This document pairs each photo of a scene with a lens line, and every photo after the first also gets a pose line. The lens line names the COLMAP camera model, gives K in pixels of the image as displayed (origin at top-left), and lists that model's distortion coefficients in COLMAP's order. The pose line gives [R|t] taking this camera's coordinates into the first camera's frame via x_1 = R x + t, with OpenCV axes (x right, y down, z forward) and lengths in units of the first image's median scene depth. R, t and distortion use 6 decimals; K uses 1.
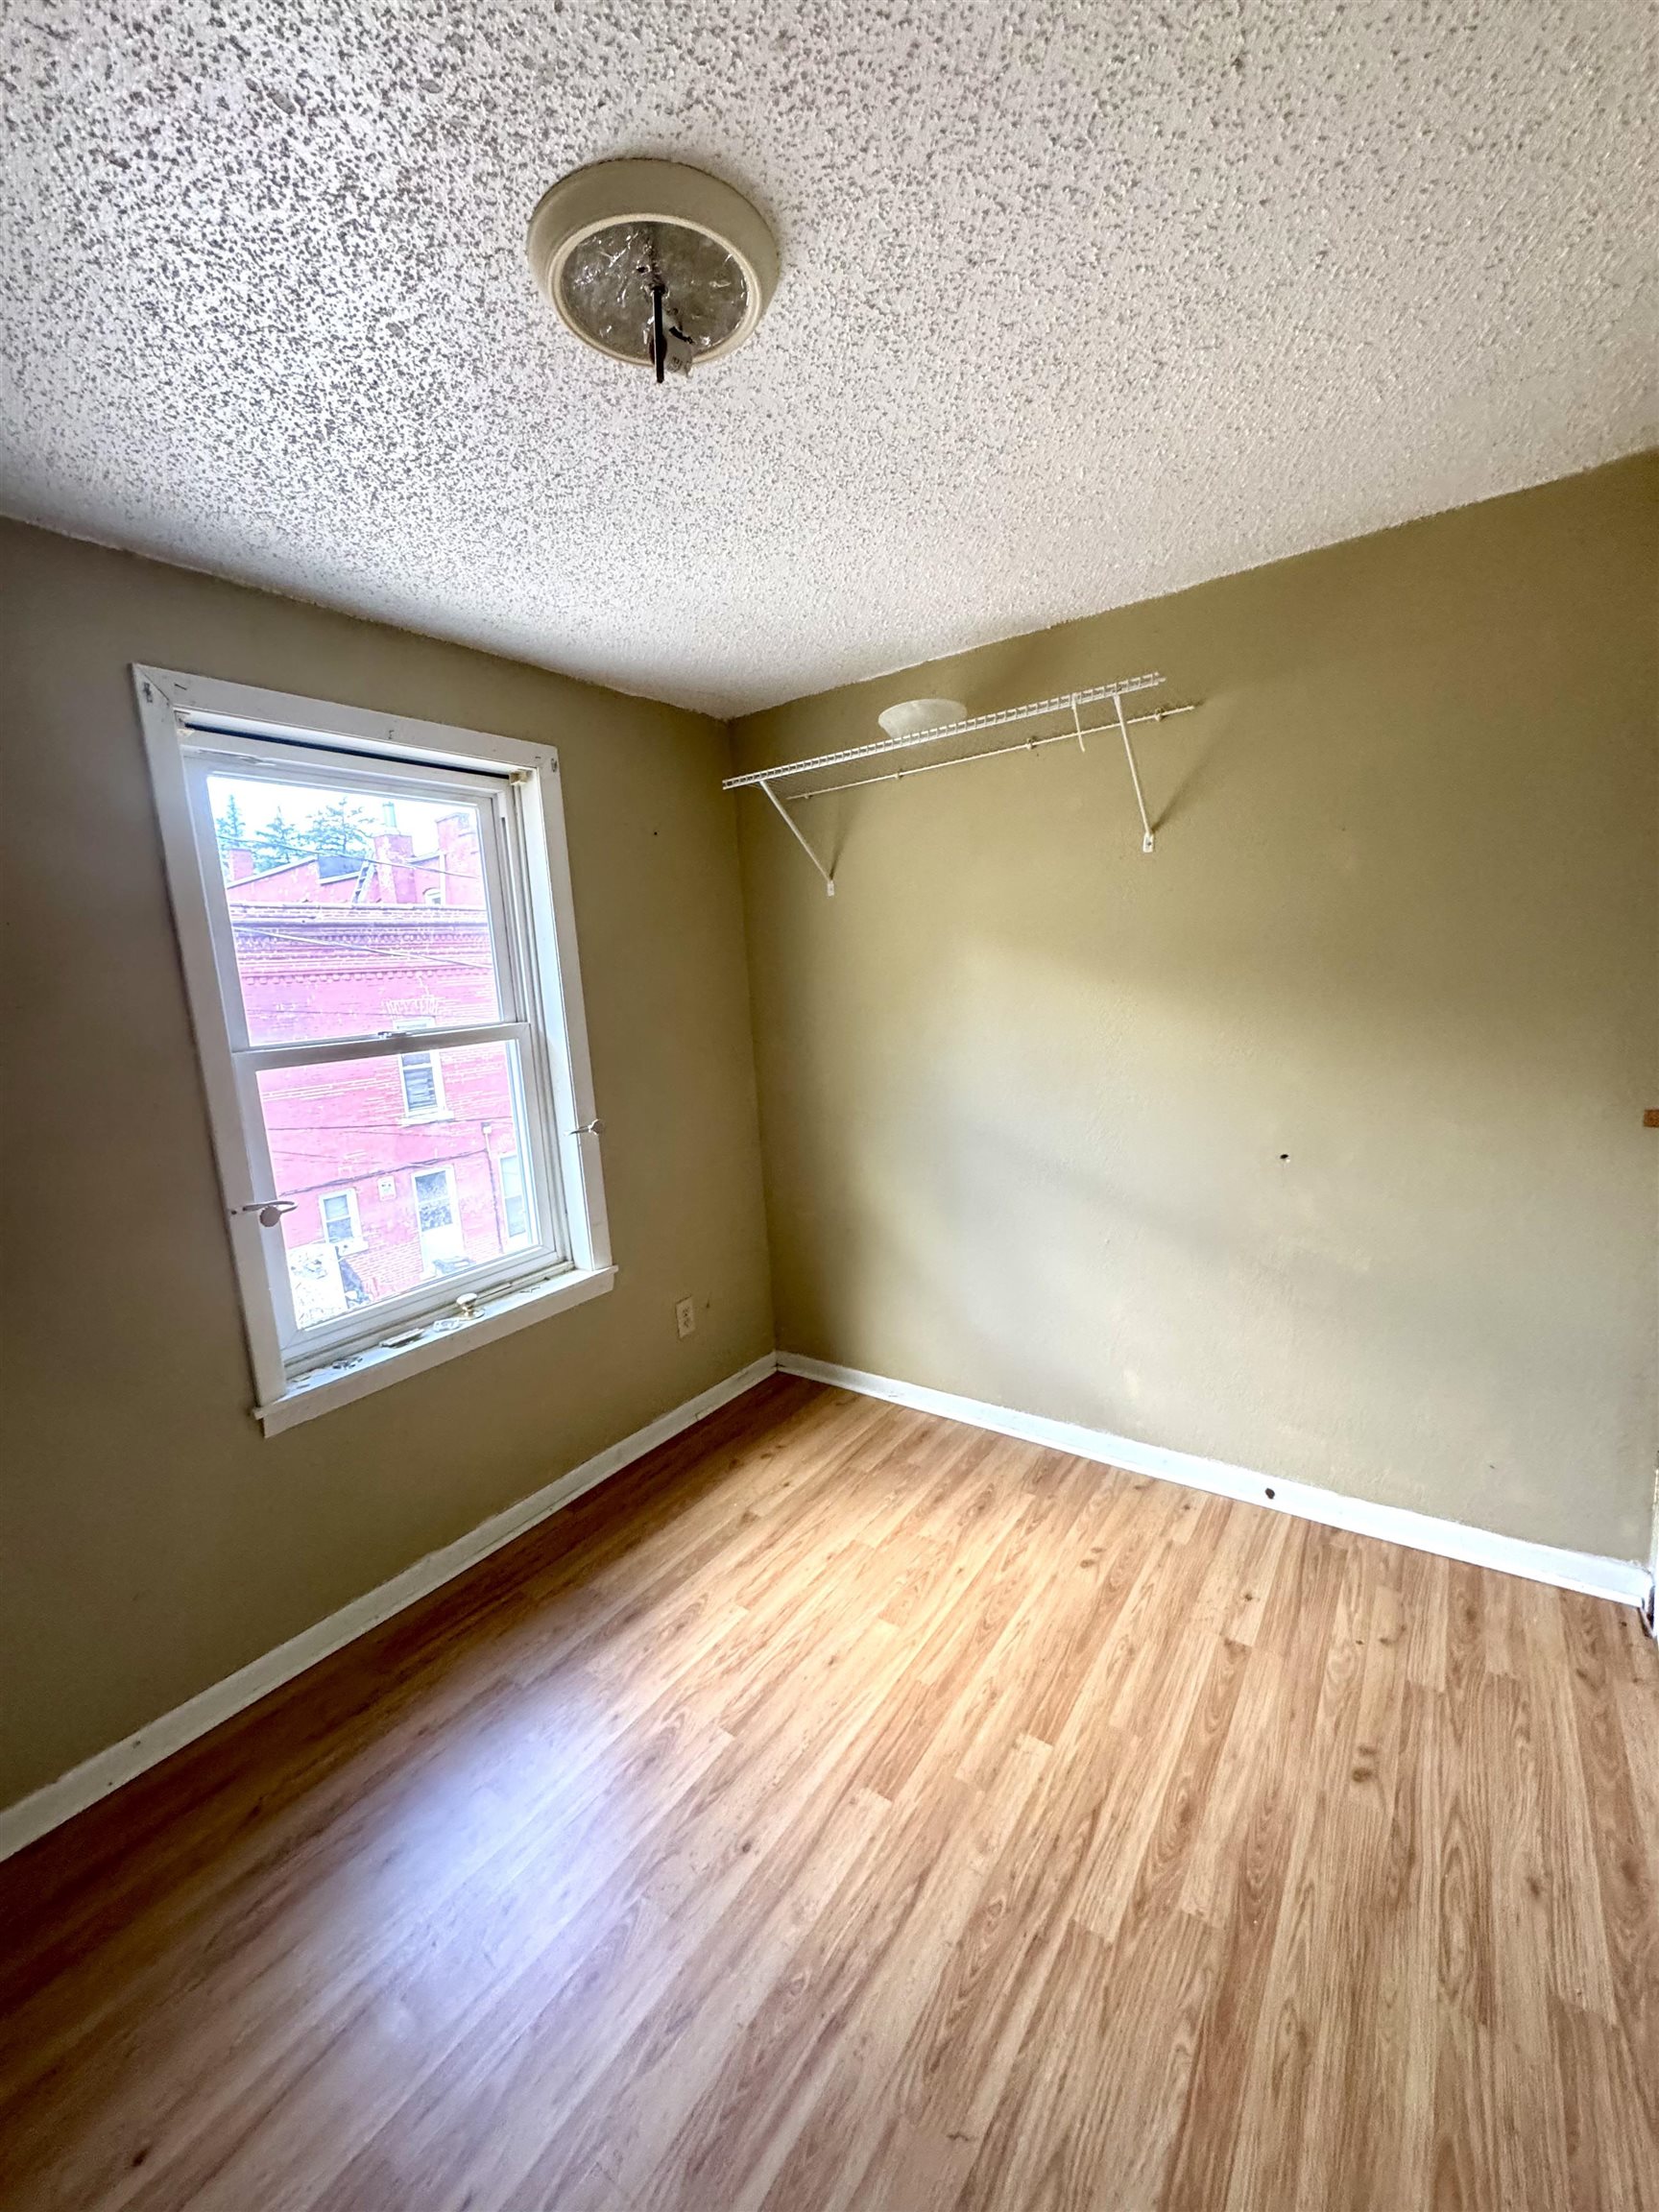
lens RADIAL K [[879.5, 0, 829.0], [0, 879.5, 1109.0], [0, 0, 1]] dist [0.000081, -0.000300]
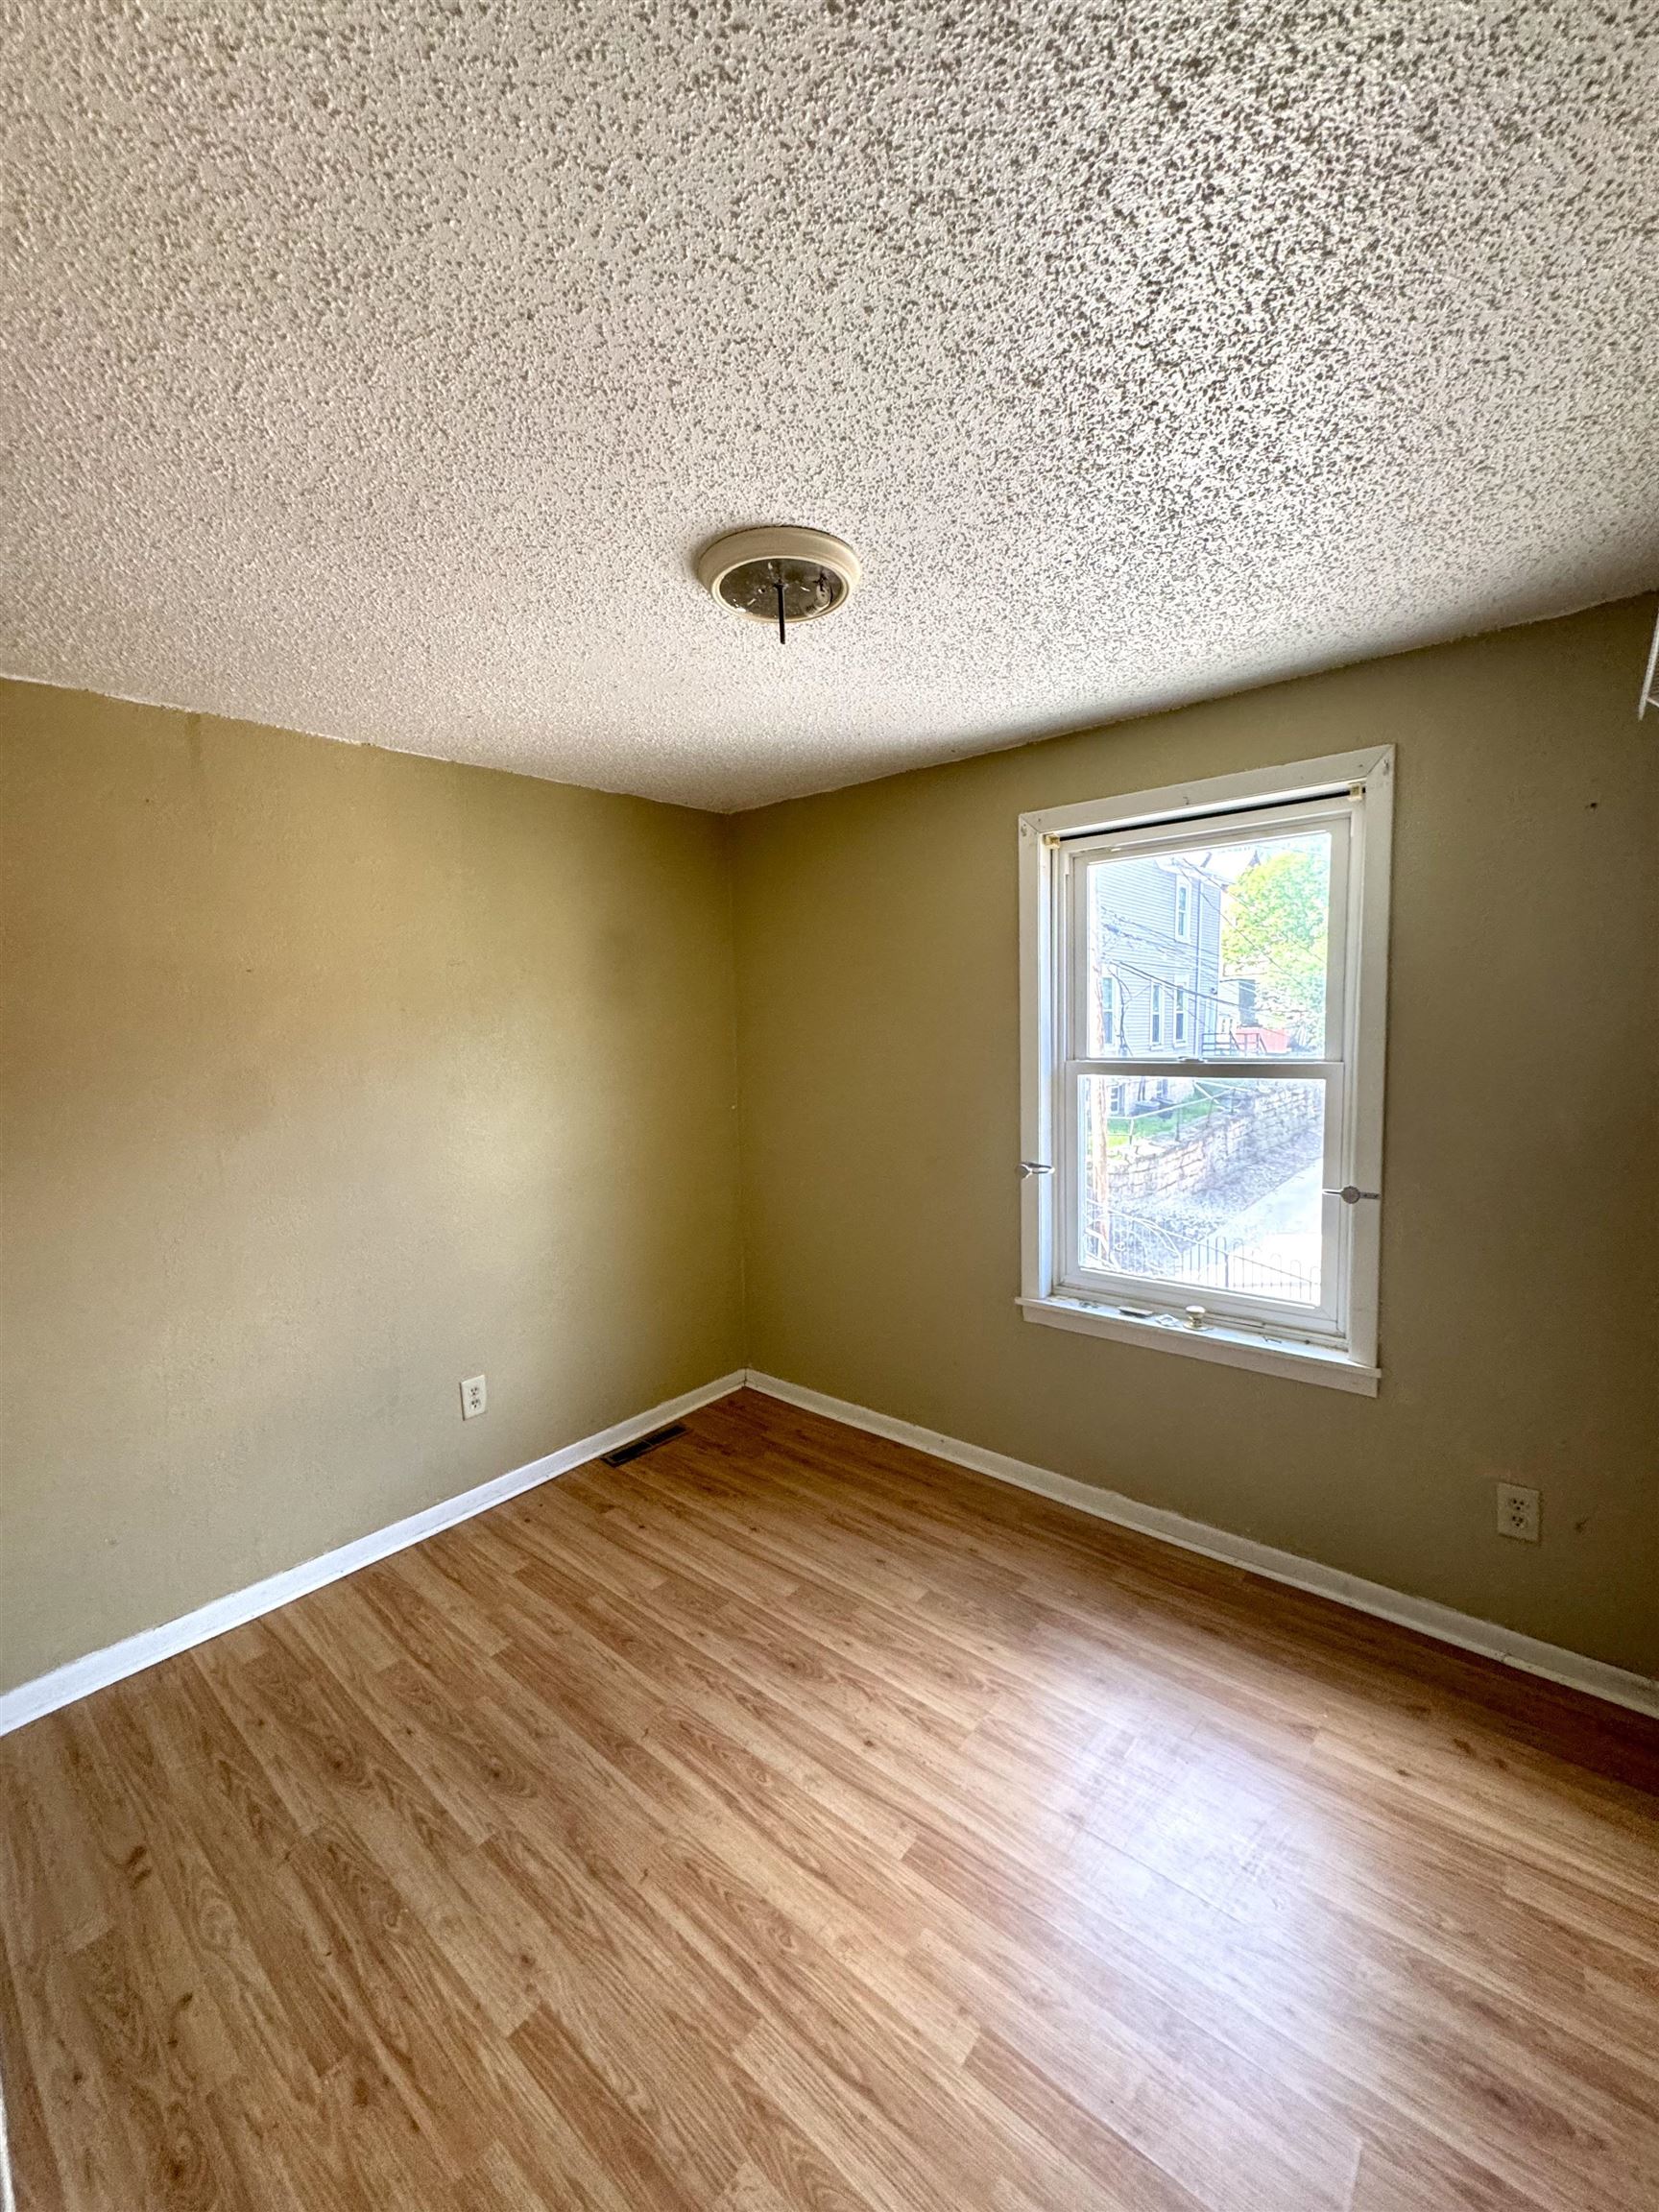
lens RADIAL K [[879.5, 0, 829.0], [0, 879.5, 1109.0], [0, 0, 1]] dist [0.000081, -0.000300]
pose [[-0.085707, 0.157293, -0.983826, 0.700681], [-0.133454, 0.976748, 0.167788, -0.156293], [0.987342, 0.145676, -0.062723, 0.644596]]
